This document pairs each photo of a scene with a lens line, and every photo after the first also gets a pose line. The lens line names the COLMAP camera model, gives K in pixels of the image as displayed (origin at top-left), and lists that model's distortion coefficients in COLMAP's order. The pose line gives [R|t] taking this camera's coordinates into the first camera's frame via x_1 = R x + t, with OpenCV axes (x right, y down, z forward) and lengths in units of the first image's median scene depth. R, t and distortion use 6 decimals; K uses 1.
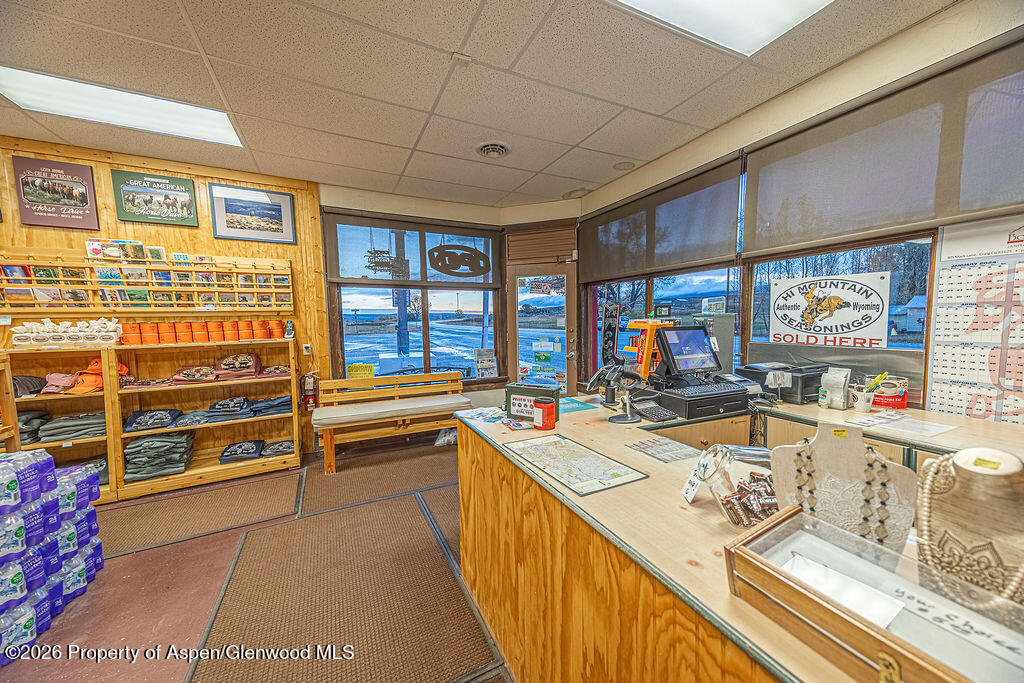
lens RADIAL K [[370.5, 0, 514.3], [0, 370.5, 345.3], [0, 0, 1]] dist [0.034149, -0.000871]
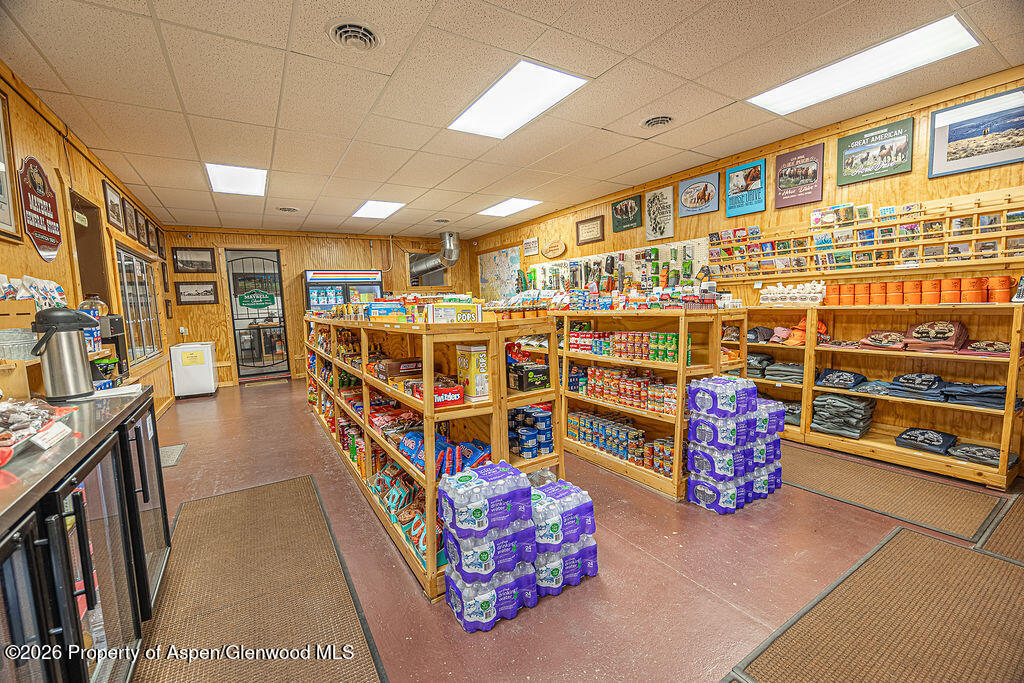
lens RADIAL K [[425.7, 0, 512.0], [0, 425.7, 344.5], [0, 0, 1]] dist [-0.016068, 0.001372]
pose [[0.086191, 0.116412, -0.989454, 0.084568], [-0.038317, 0.992802, 0.113468, 0.007079], [0.995541, 0.028133, 0.090031, 0.024459]]
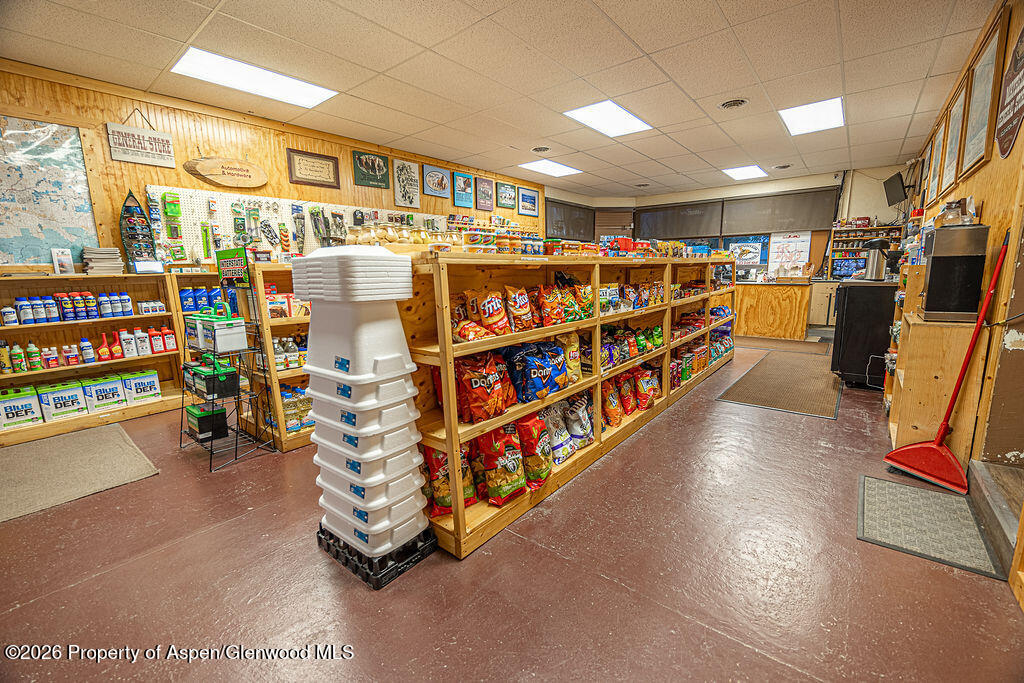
lens RADIAL K [[425.7, 0, 512.3], [0, 425.7, 343.0], [0, 0, 1]] dist [-0.016068, 0.001372]
pose [[0.909459, -0.071539, 0.409593, -1.997316], [0.032982, 0.994396, 0.100447, 0.187813], [-0.414483, -0.077843, 0.906722, -1.210645]]
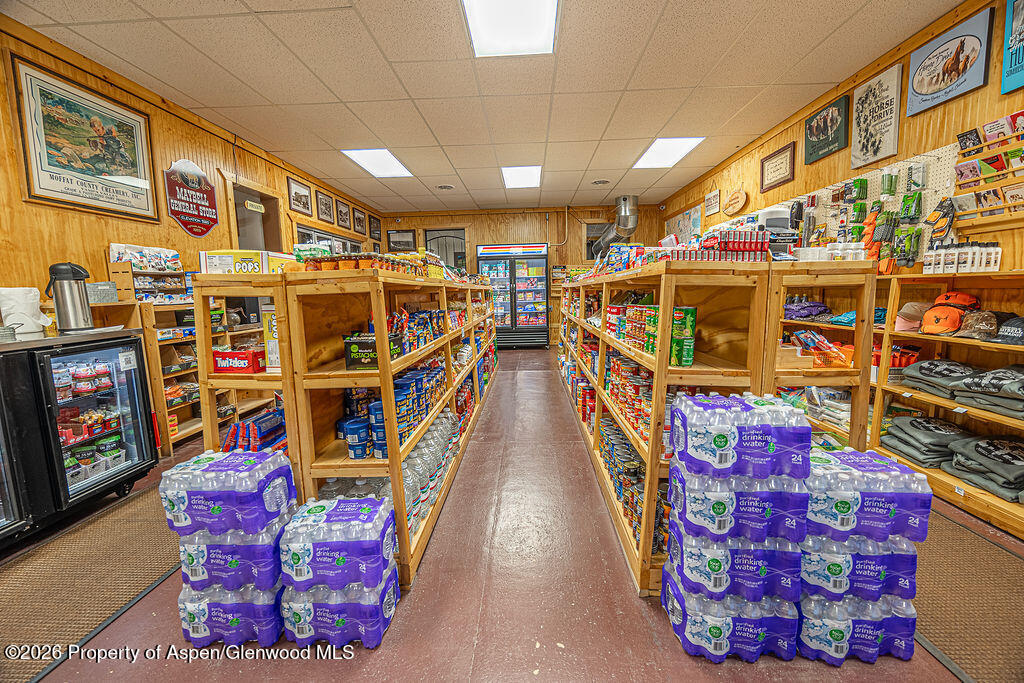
lens RADIAL K [[425.7, 0, 507.9], [0, 425.7, 344.4], [0, 0, 1]] dist [-0.016068, 0.001372]
pose [[-0.487979, 0.141662, -0.861283, -0.241599], [-0.028434, 0.983638, 0.177897, 0.032483], [0.872392, 0.111299, -0.475967, 0.520127]]
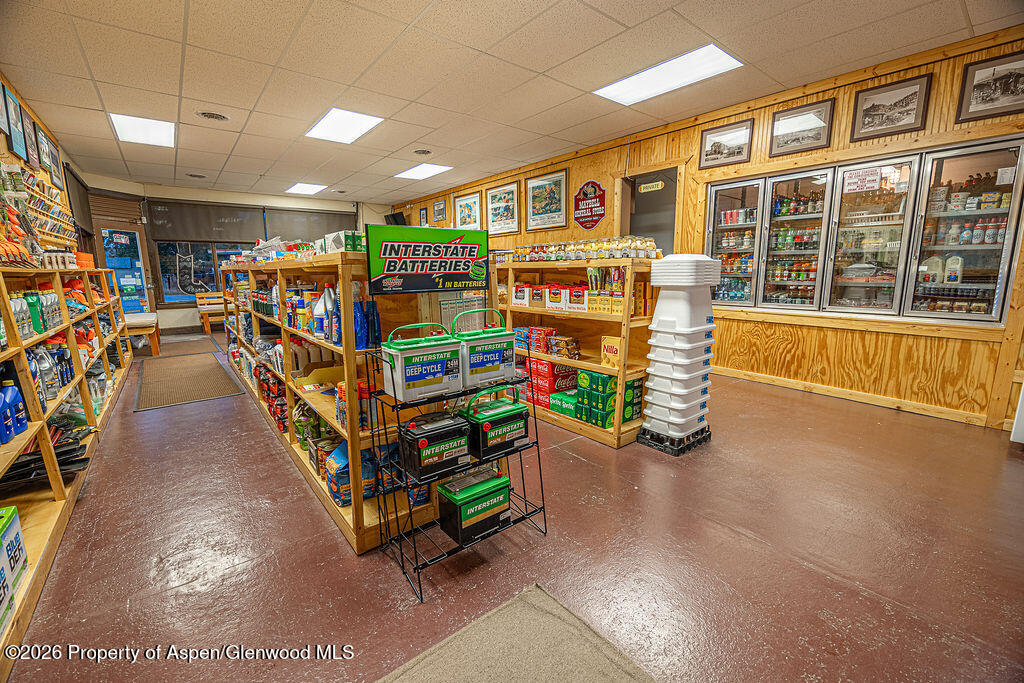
lens RADIAL K [[425.7, 0, 514.3], [0, 425.7, 339.1], [0, 0, 1]] dist [-0.016068, 0.001372]
pose [[-0.217685, -0.136601, 0.966413, -2.735592], [0.077297, 0.984635, 0.156588, 0.125609], [-0.972954, 0.108788, -0.203781, -0.123027]]
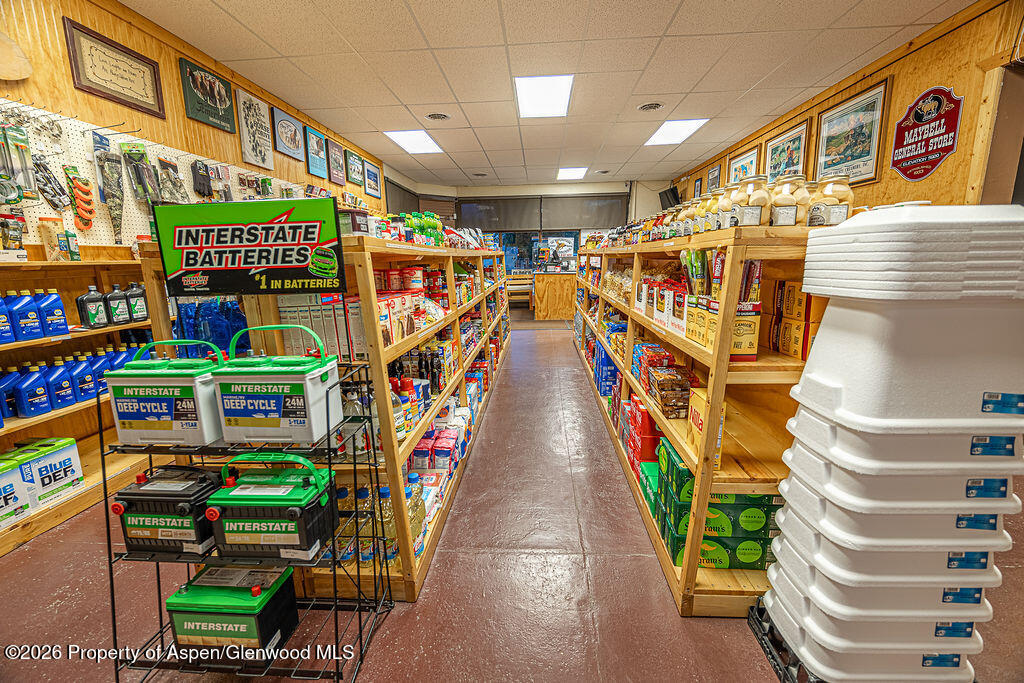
lens RADIAL K [[425.7, 0, 512.9], [0, 425.7, 342.5], [0, 0, 1]] dist [-0.016068, 0.001372]
pose [[0.501163, -0.160665, 0.850308, -2.380736], [0.070005, 0.986920, 0.145218, 0.147896], [-0.862517, -0.013252, 0.505855, -0.548199]]
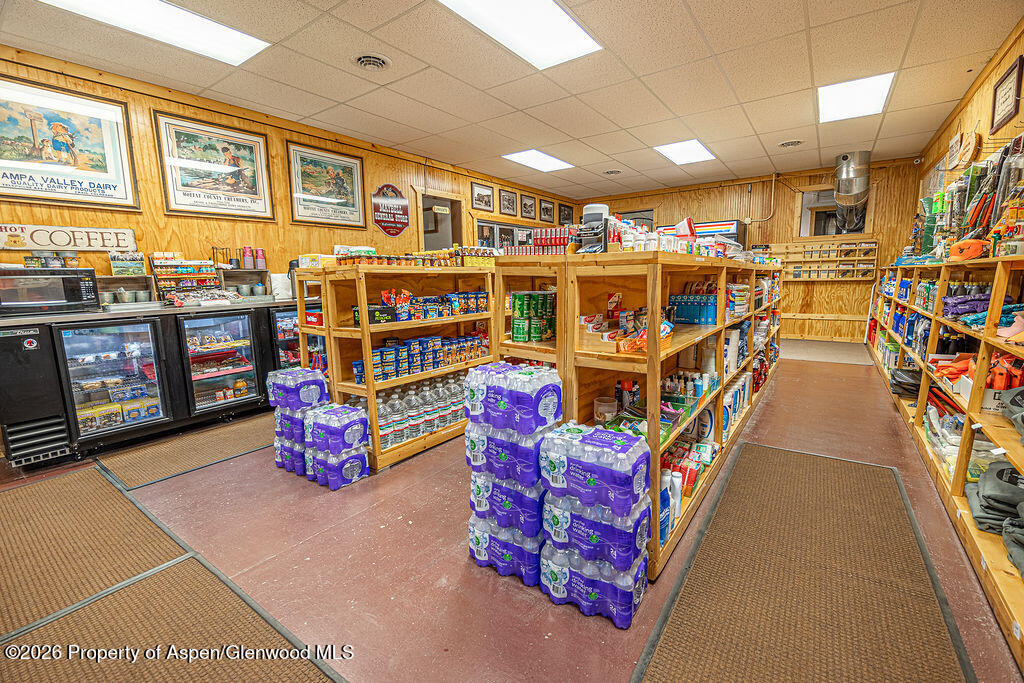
lens RADIAL K [[425.7, 0, 513.9], [0, 425.7, 345.4], [0, 0, 1]] dist [-0.016068, 0.001372]
pose [[-0.879665, 0.116057, -0.461216, -0.473146], [0.007439, 0.973008, 0.230653, 0.005778], [0.475536, 0.199466, -0.856784, 0.971164]]
